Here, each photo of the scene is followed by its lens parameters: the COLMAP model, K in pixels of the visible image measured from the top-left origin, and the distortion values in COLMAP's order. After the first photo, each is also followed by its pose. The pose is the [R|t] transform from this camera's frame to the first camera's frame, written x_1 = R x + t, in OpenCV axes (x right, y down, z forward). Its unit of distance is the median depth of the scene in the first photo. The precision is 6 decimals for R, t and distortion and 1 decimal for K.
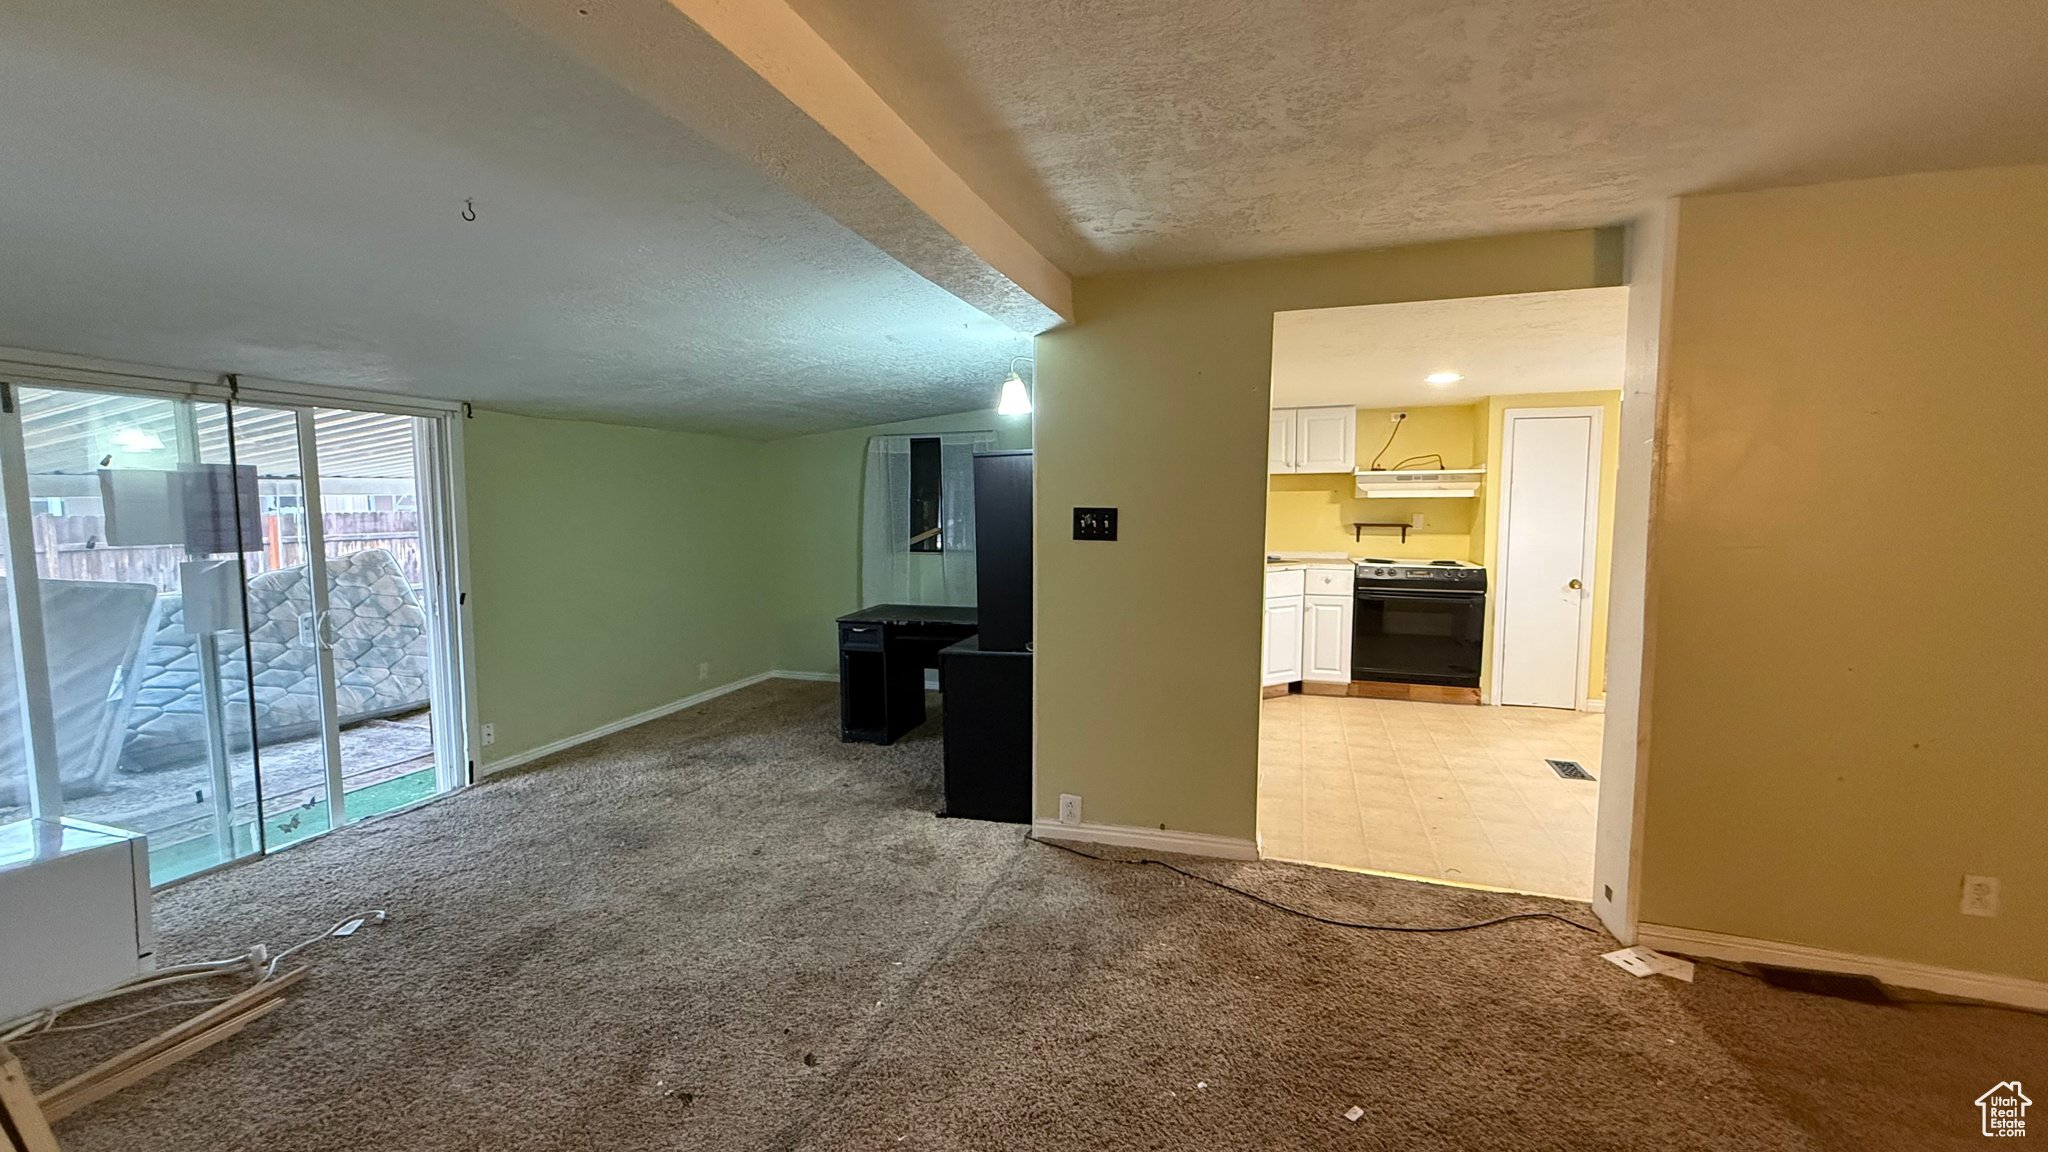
lens RADIAL K [[813.8, 0, 1024.0], [0, 813.8, 576.0], [0, 0, 1]] dist [0.001142, 0.000421]
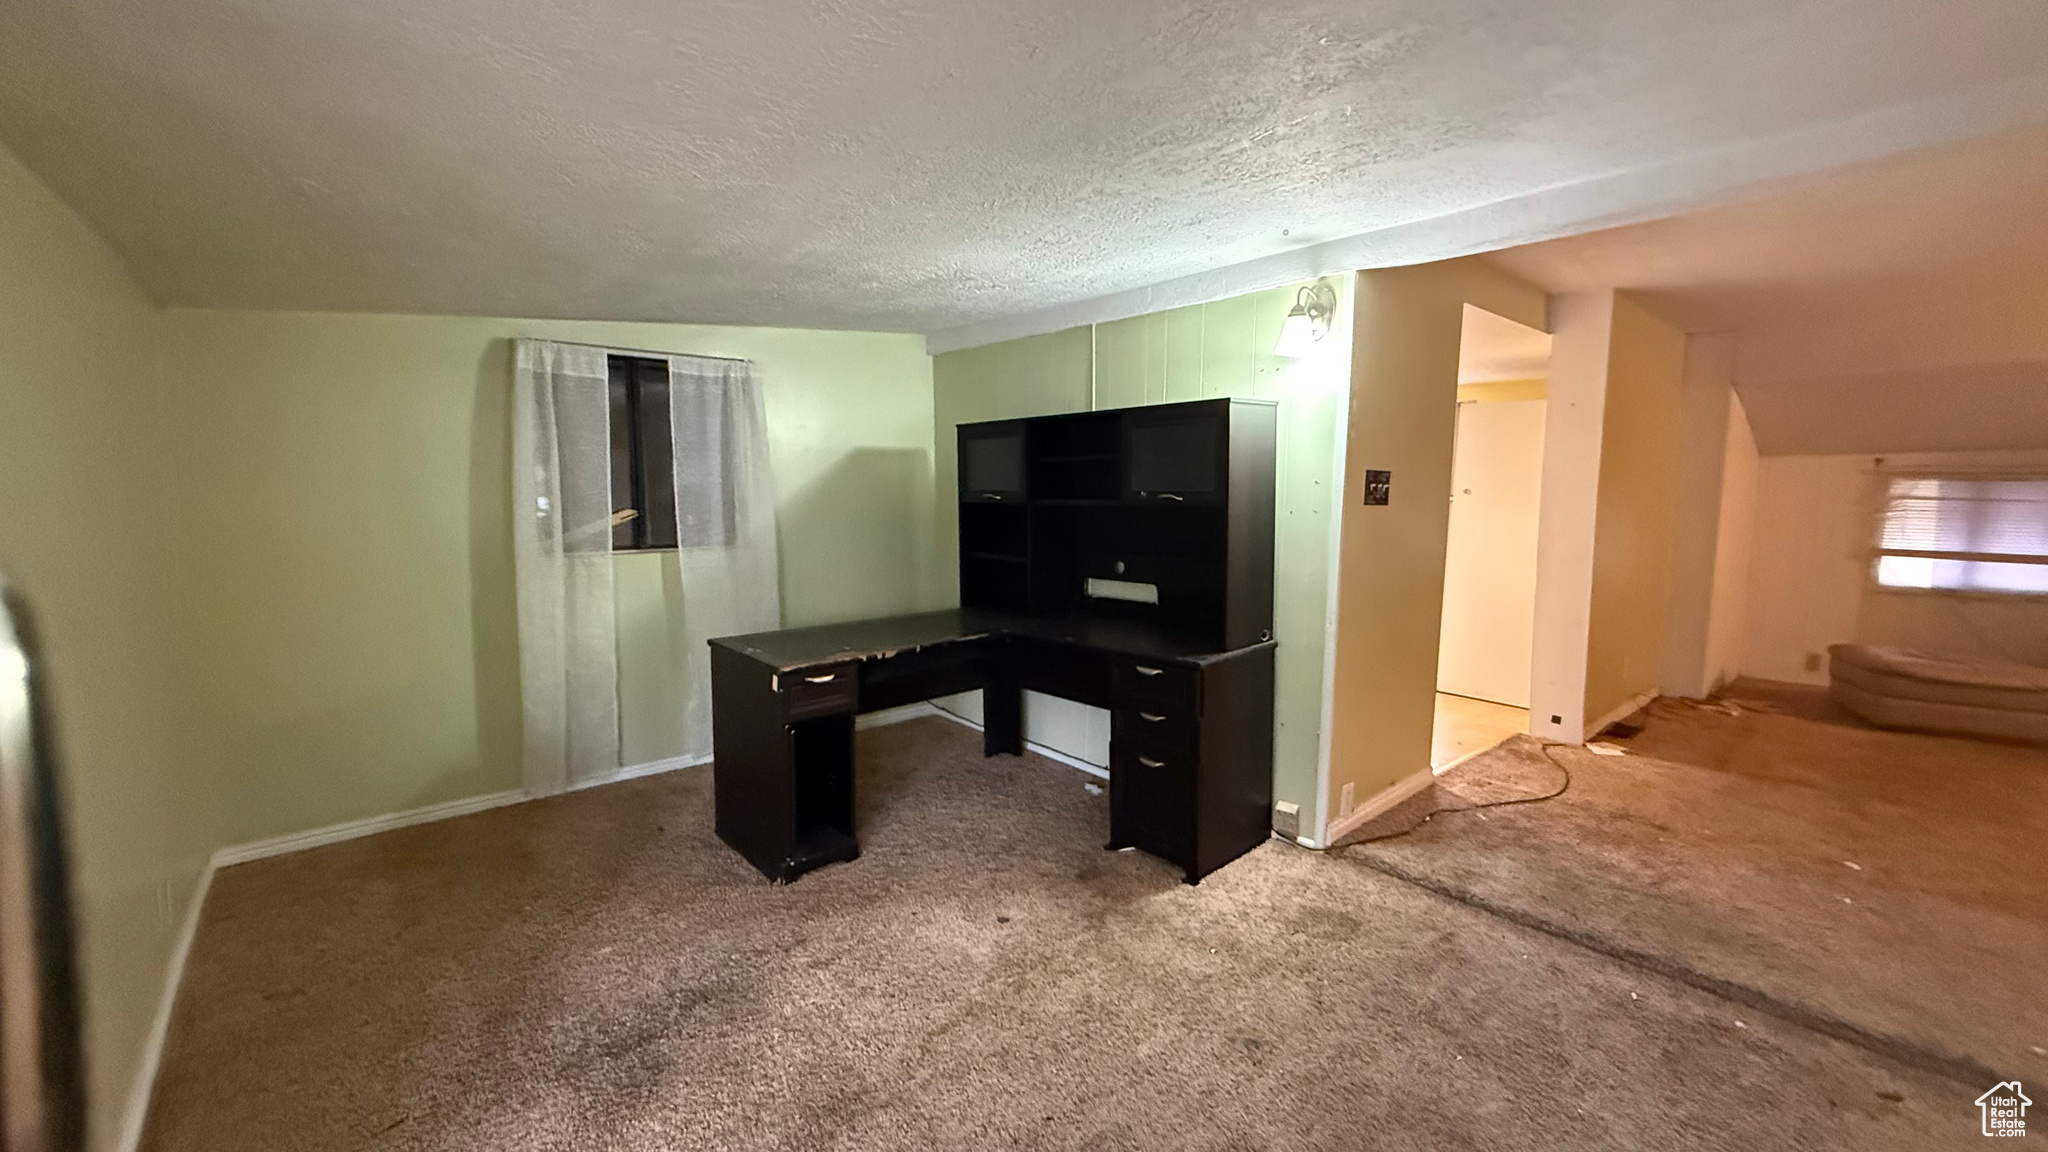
lens RADIAL K [[813.8, 0, 1024.0], [0, 813.8, 576.0], [0, 0, 1]] dist [0.001142, 0.000421]
pose [[0.514496, -0.092002, 0.852543, -0.913239], [0.073910, 0.995285, 0.062802, -0.050916], [-0.854302, 0.030700, 0.518870, 0.845910]]
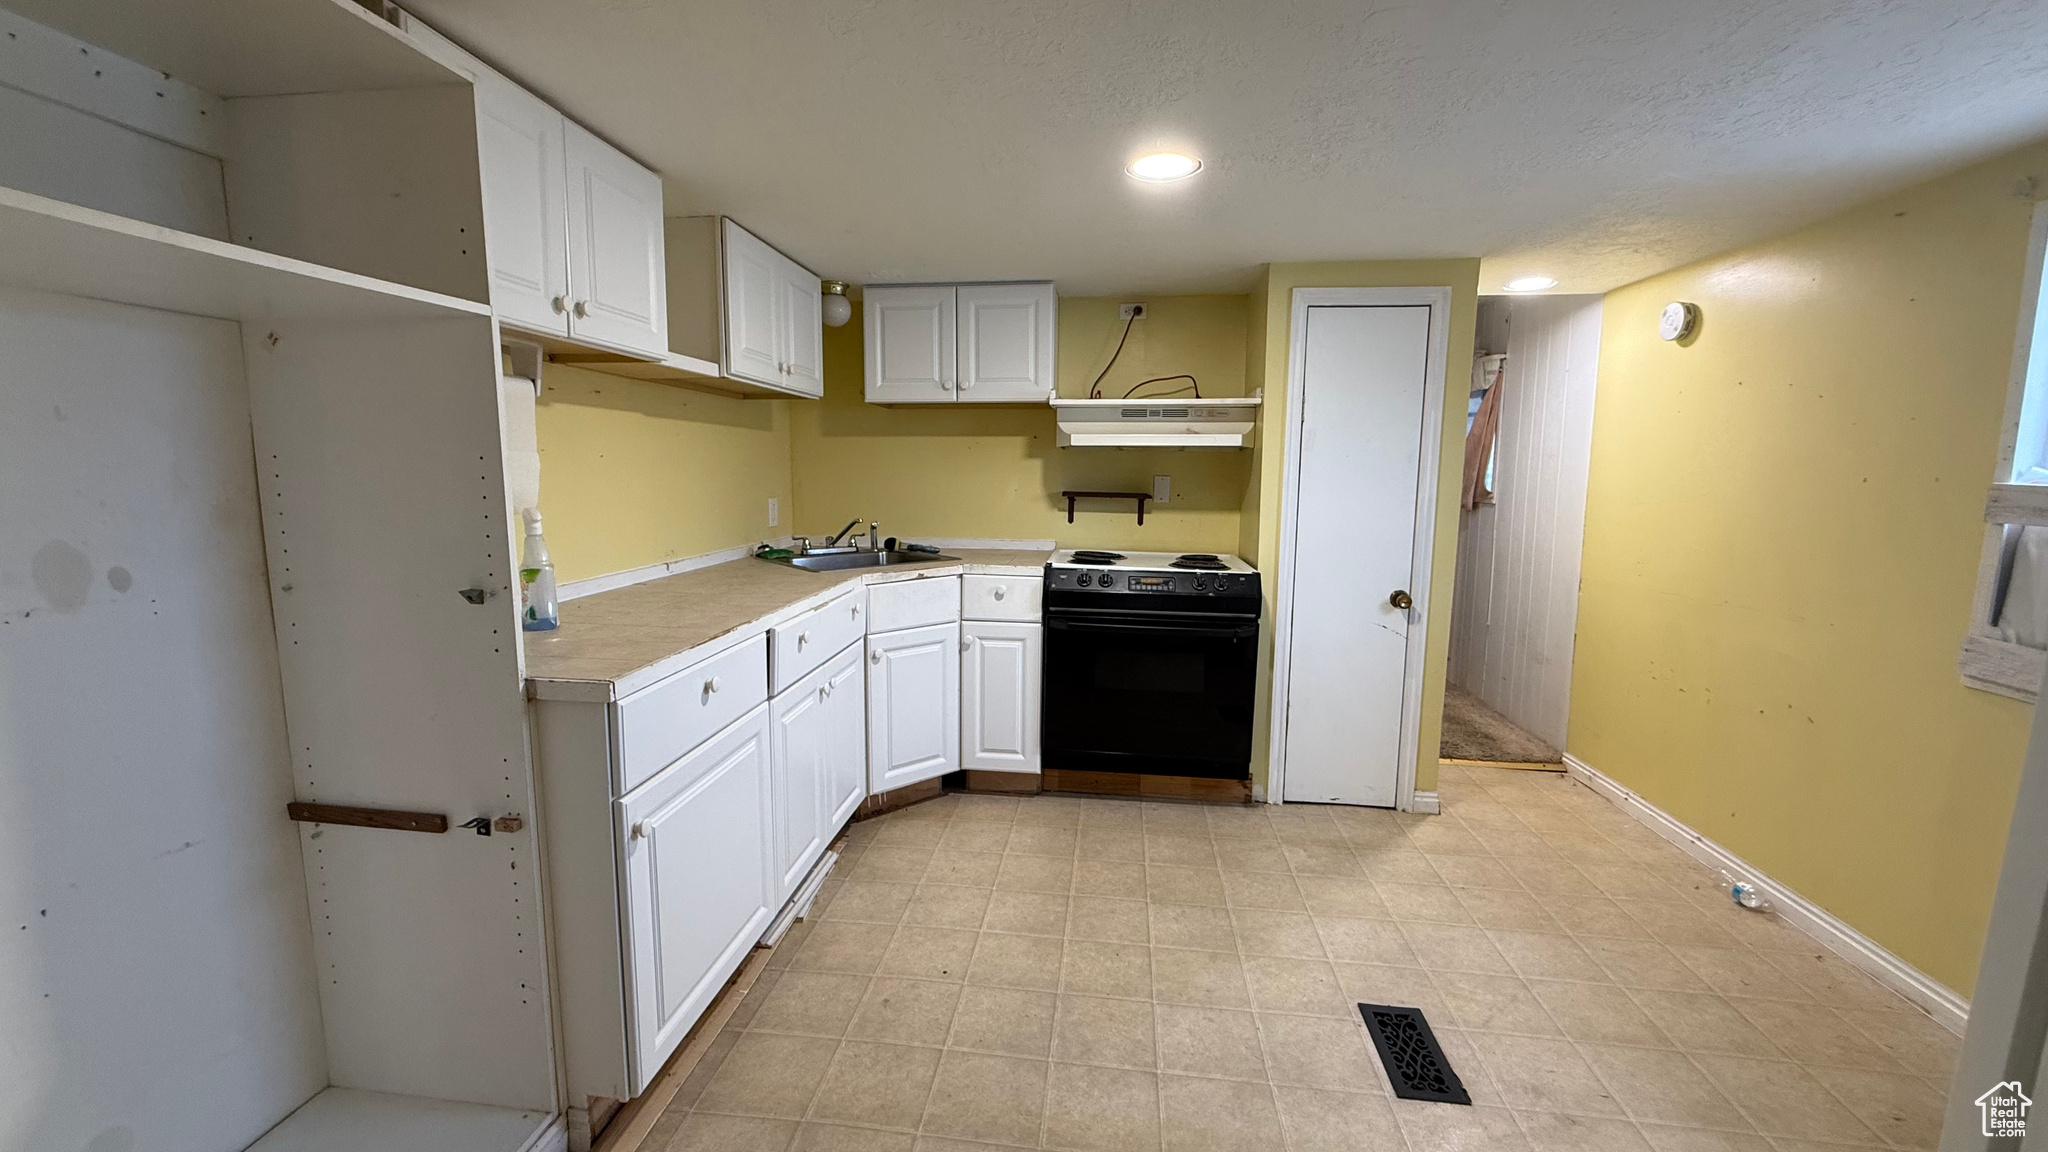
lens RADIAL K [[813.8, 0, 1024.0], [0, 813.8, 576.0], [0, 0, 1]] dist [0.001142, 0.000421]
pose [[0.979291, -0.015297, 0.201879, 0.486792], [0.006536, 0.999011, 0.043990, -0.055360], [-0.202352, -0.041759, 0.978422, 0.797710]]
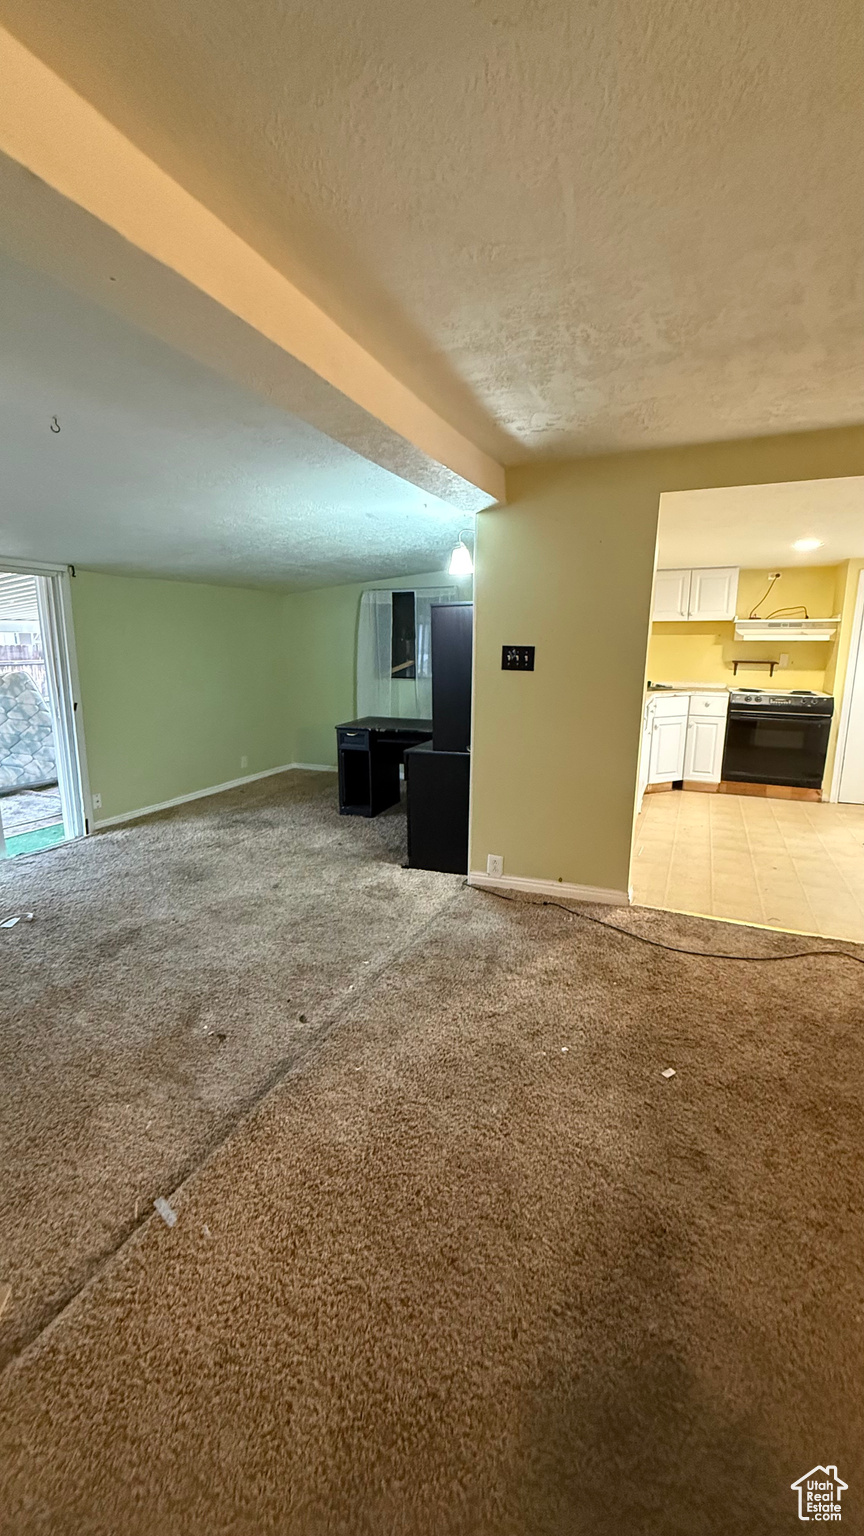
lens RADIAL K [[610.3, 0, 438.7], [0, 610.3, 763.7], [0, 0, 1]] dist [0.001142, 0.000421]
pose [[0.996704, 0.024249, -0.077414, 0.038877], [-0.015887, 0.994148, 0.106851, 0.003421], [0.079552, -0.105269, 0.991257, -0.026141]]
